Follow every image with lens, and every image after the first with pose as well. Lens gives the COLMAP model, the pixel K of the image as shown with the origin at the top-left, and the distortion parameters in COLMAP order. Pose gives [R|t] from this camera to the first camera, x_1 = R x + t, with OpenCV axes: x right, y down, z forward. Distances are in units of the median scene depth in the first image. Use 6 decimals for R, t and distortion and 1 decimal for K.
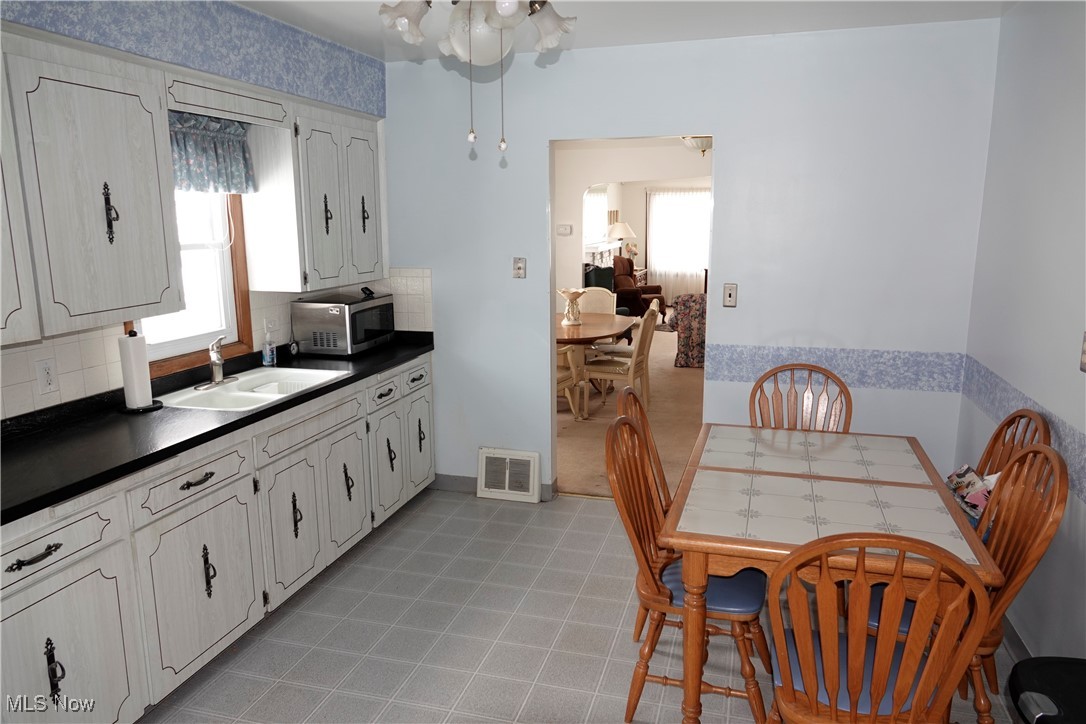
lens RADIAL K [[755.2, 0, 543.0], [0, 755.2, 362.0], [0, 0, 1]] dist [-0.001919, 0.000919]
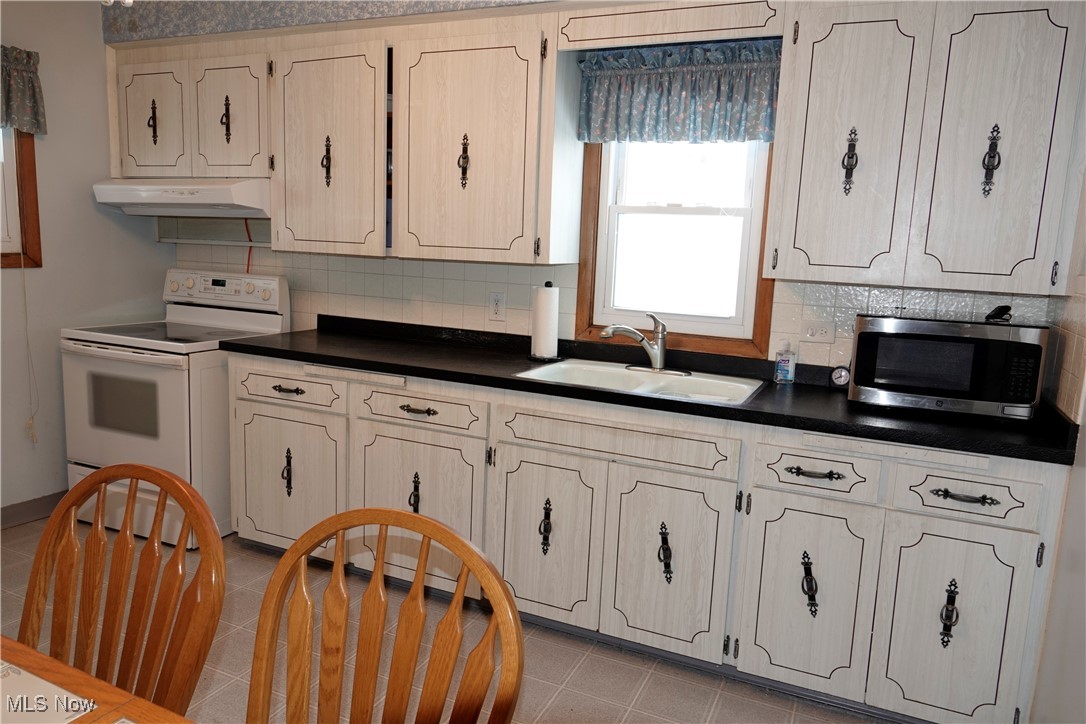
lens RADIAL K [[747.3, 0, 543.0], [0, 747.3, 362.0], [0, 0, 1]] dist [-0.001140, -0.000521]
pose [[-0.149991, 0.157385, -0.976080, 0.100708], [-0.228759, 0.954934, 0.189128, -0.027602], [0.961859, 0.251655, -0.107228, 0.242473]]
